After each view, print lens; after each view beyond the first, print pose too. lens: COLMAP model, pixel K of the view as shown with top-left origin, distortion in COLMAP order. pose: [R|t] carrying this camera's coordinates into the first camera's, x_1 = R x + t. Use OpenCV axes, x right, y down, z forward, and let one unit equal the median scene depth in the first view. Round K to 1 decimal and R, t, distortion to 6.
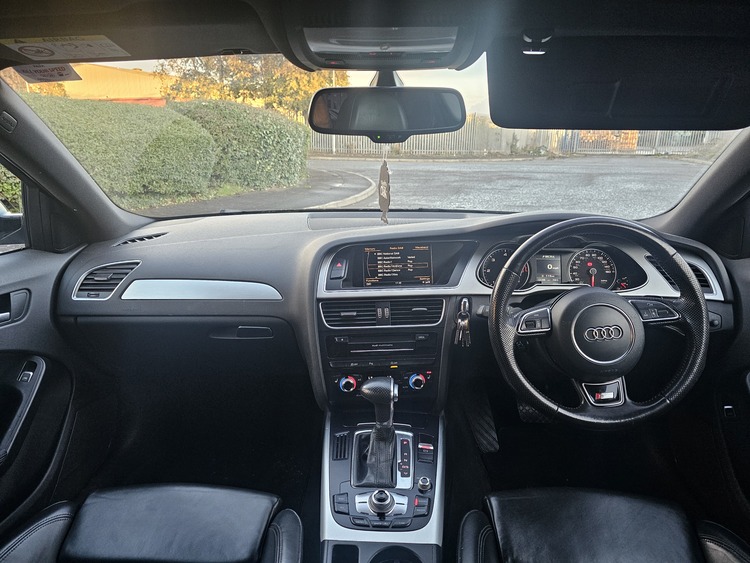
lens RADIAL K [[508.3, 0, 372.7], [0, 508.3, 281.1], [0, 0, 1]] dist [0.017148, 0.004910]
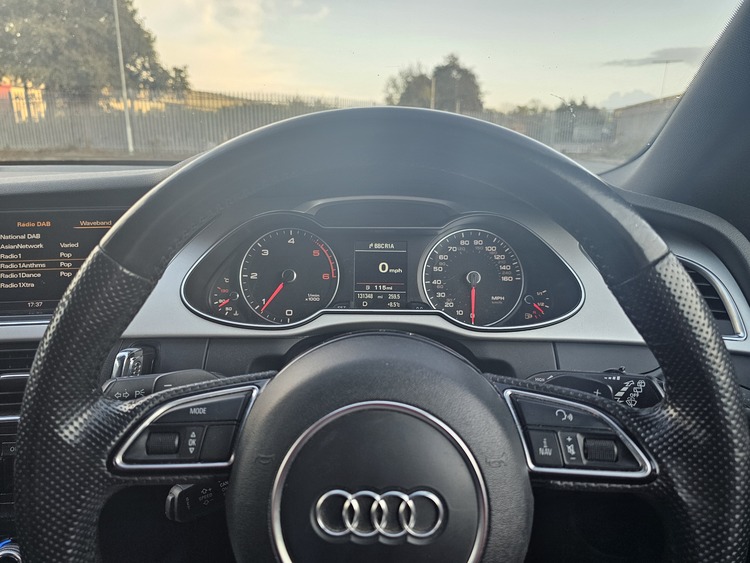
lens RADIAL K [[508.3, 0, 378.2], [0, 508.3, 278.7], [0, 0, 1]] dist [0.017148, 0.004910]
pose [[0.998981, -0.000430, 0.045124, 0.324577], [-0.000214, 0.999898, 0.014273, -0.024765], [-0.045125, -0.014268, 0.998879, 0.546375]]
